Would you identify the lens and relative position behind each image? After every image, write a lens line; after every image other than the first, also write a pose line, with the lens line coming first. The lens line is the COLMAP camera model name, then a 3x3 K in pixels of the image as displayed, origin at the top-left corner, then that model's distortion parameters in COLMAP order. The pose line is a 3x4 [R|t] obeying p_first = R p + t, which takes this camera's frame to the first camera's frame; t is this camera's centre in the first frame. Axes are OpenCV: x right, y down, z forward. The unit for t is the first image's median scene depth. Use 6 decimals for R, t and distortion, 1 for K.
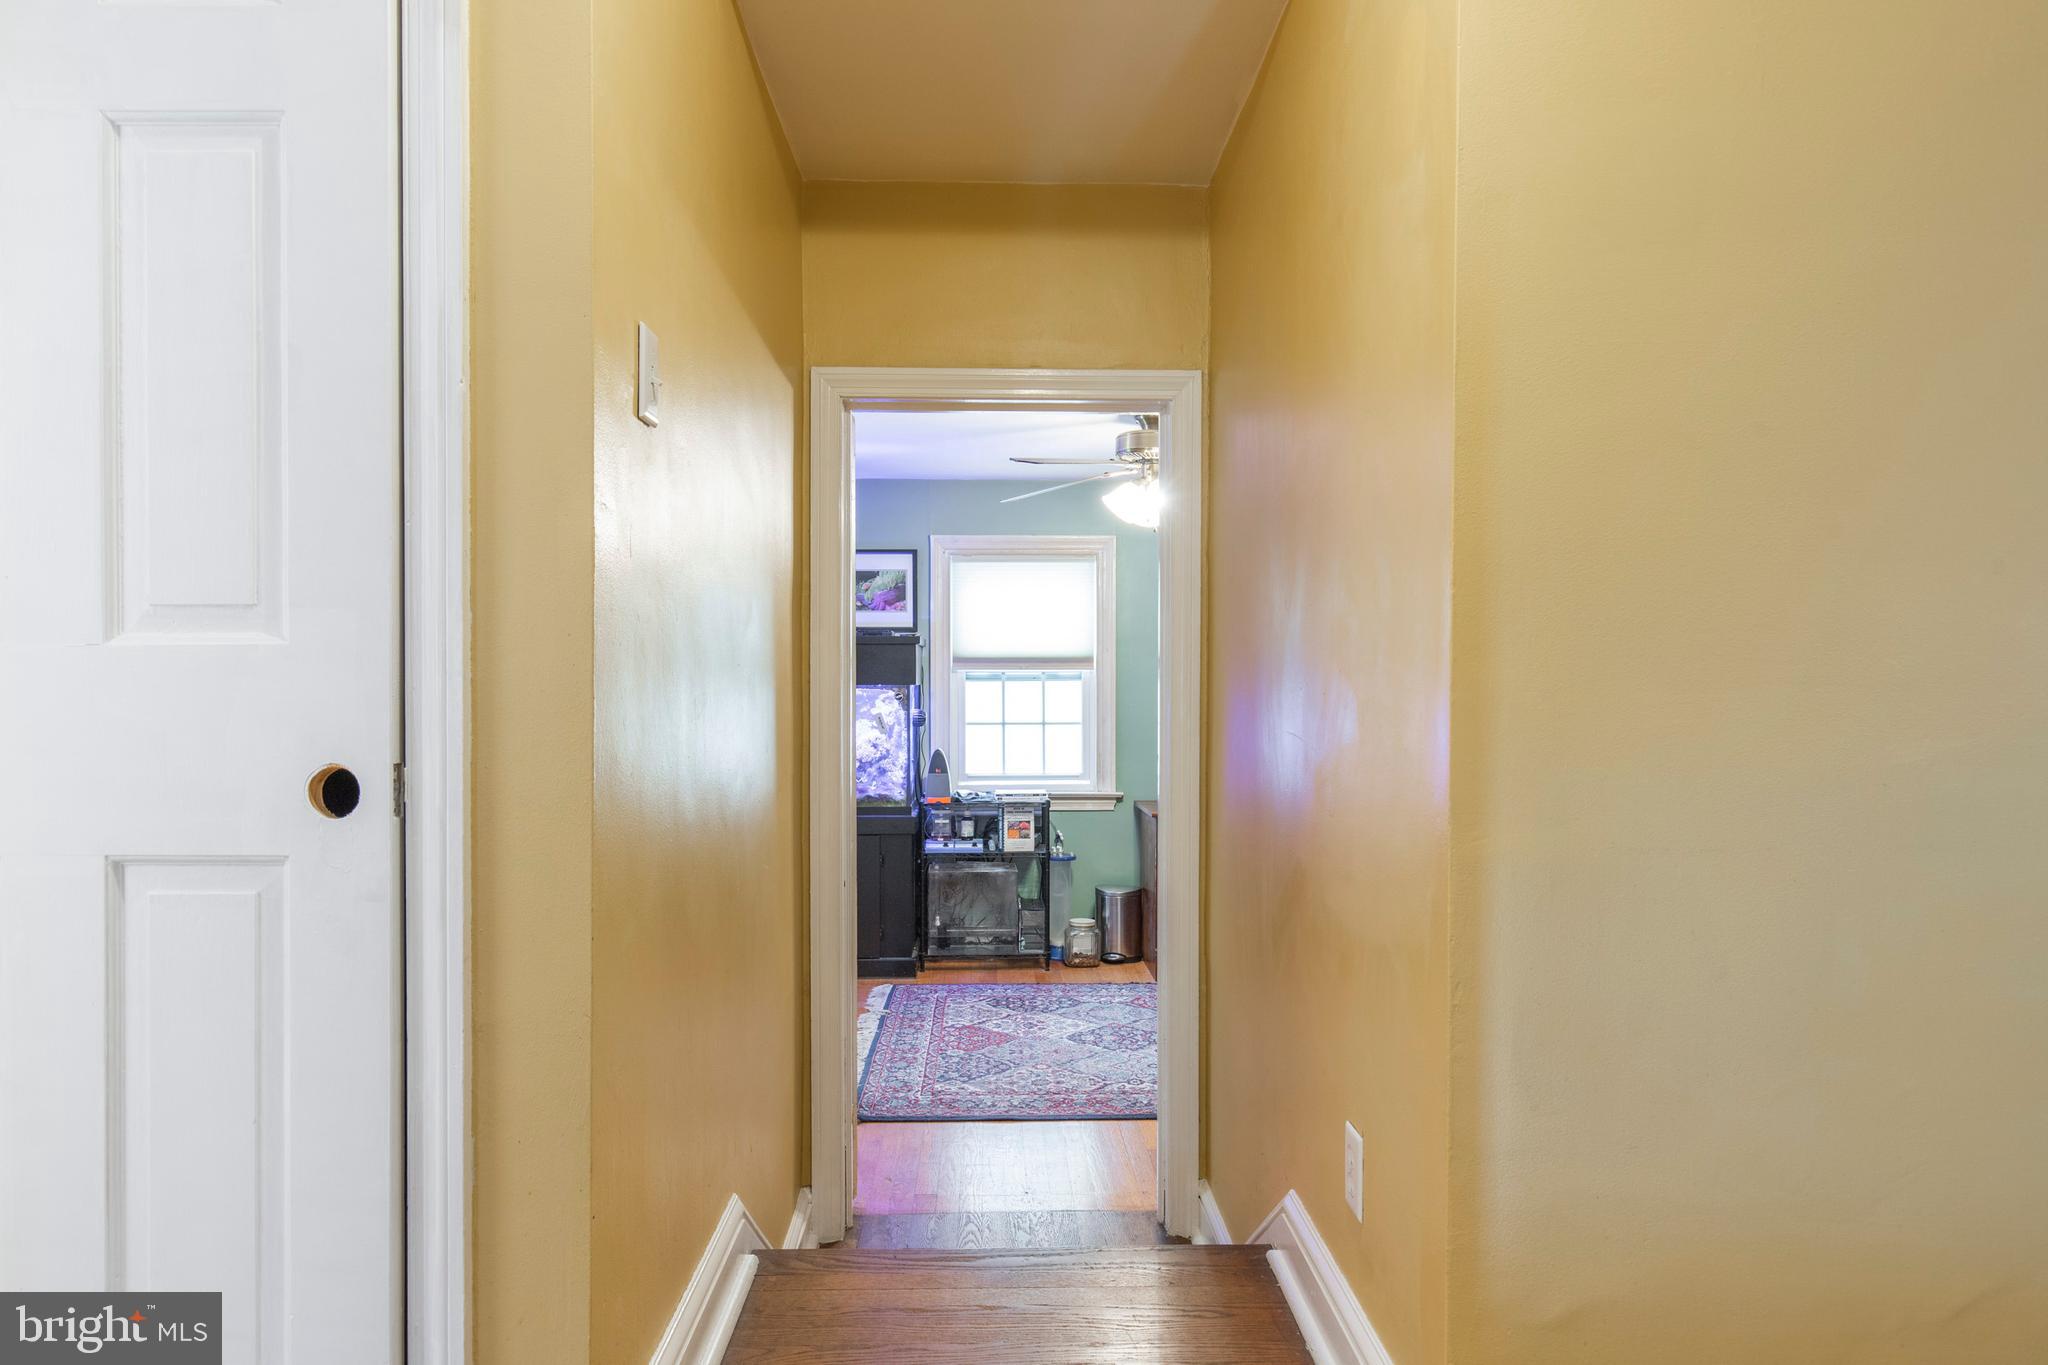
lens RADIAL K [[1325.5, 0, 1024.0], [0, 1325.5, 682.5], [0, 0, 1]] dist [-0.000139, -0.000015]
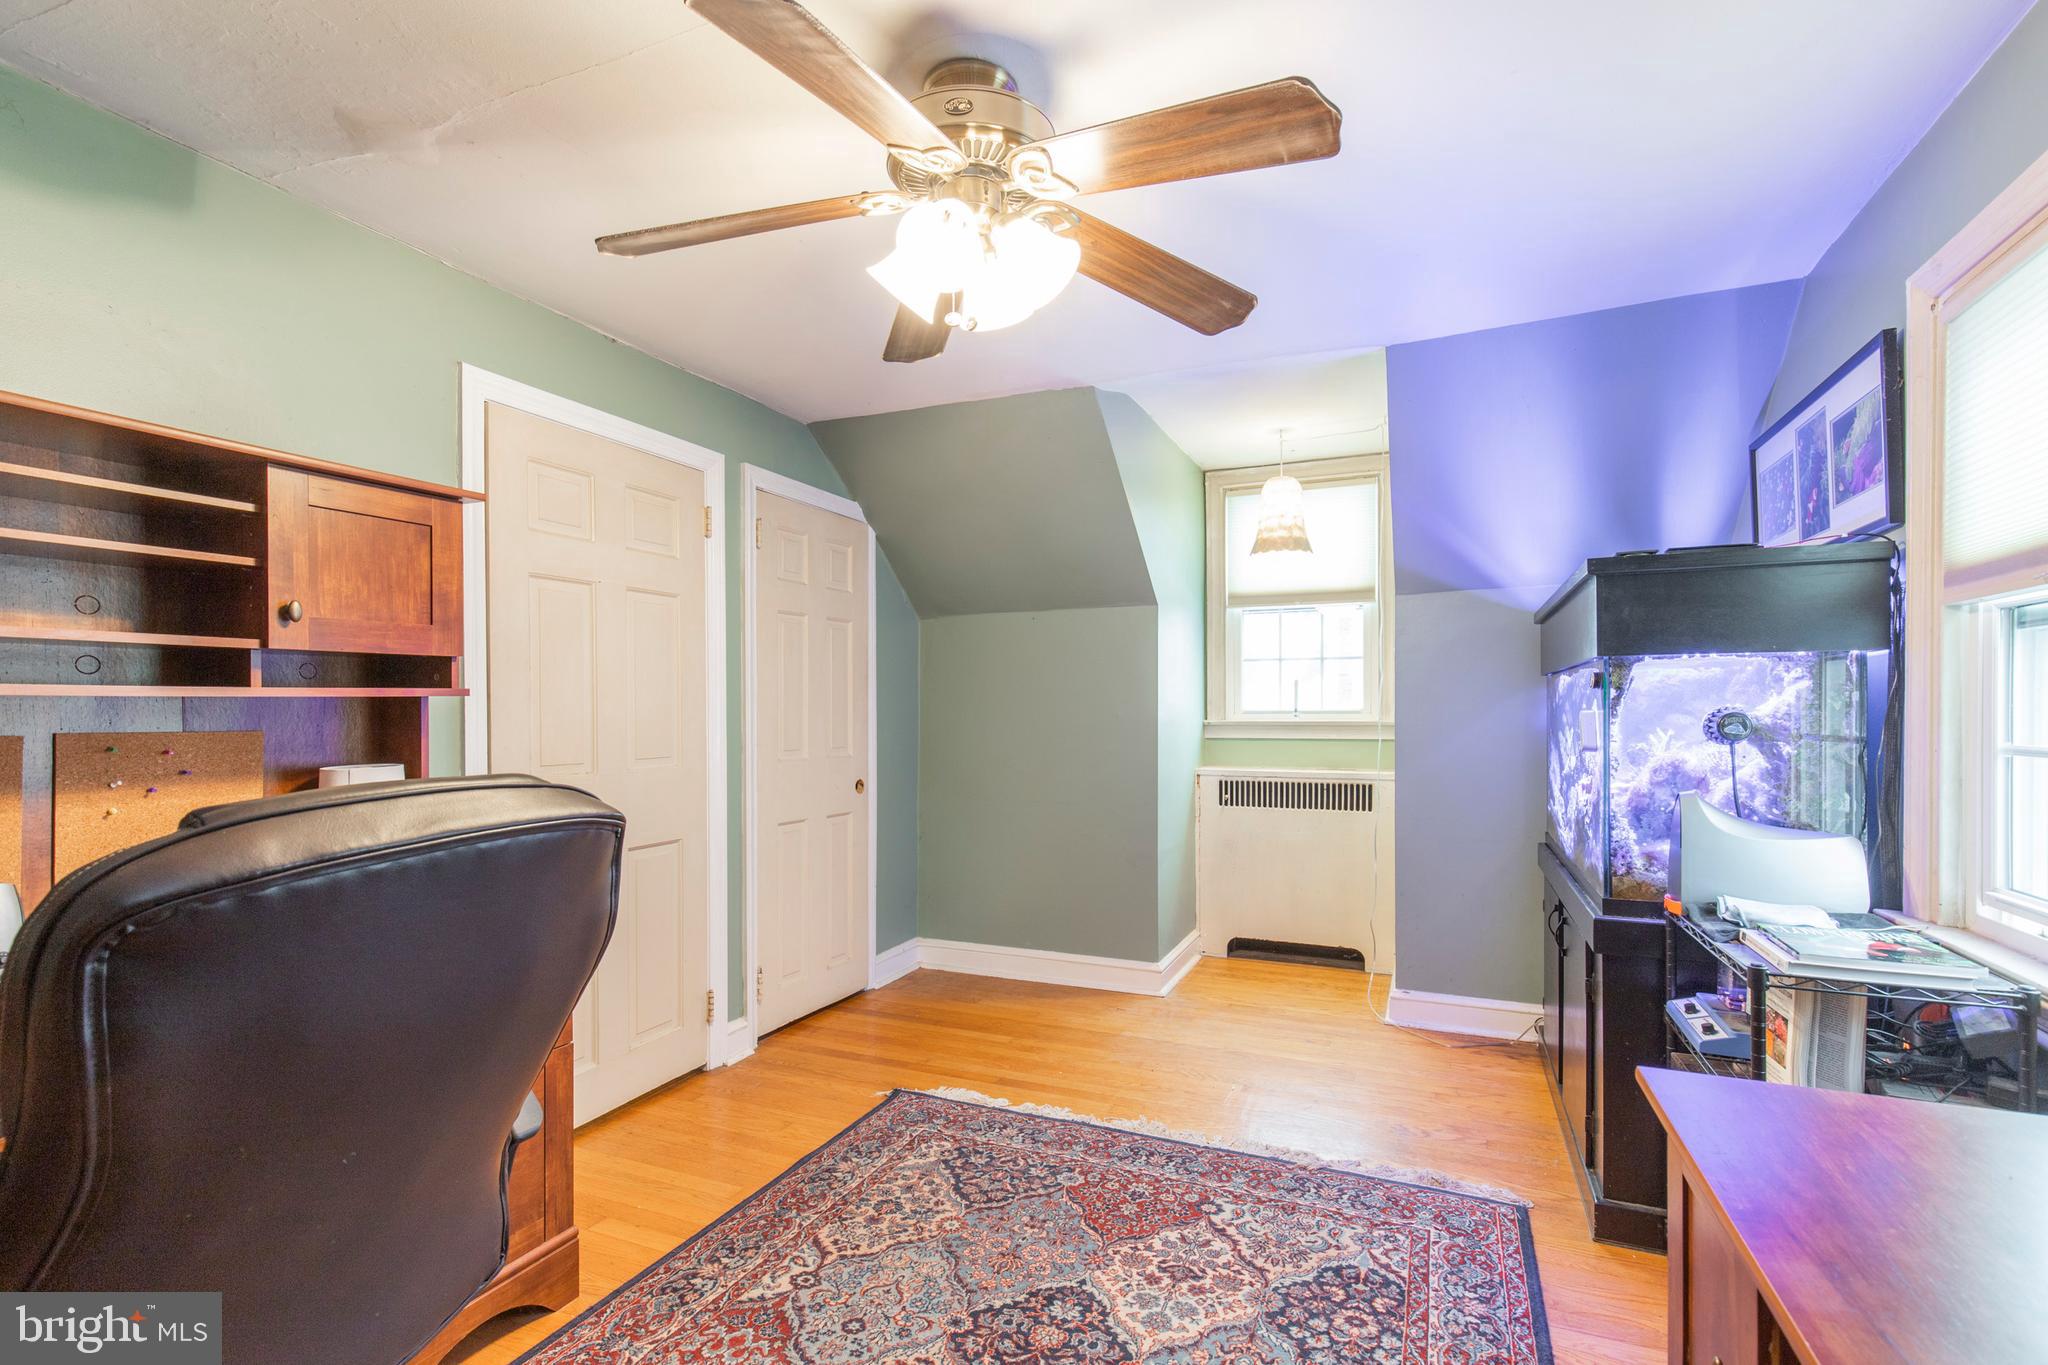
lens RADIAL K [[940.5, 0, 1024.0], [0, 940.5, 682.5], [0, 0, 1]] dist [-0.000766, 0.000065]
pose [[-0.420768, -0.017640, -0.906997, 0.418523], [-0.002488, 0.999830, -0.018292, 0.024400], [0.907165, -0.005440, -0.420740, 1.194447]]
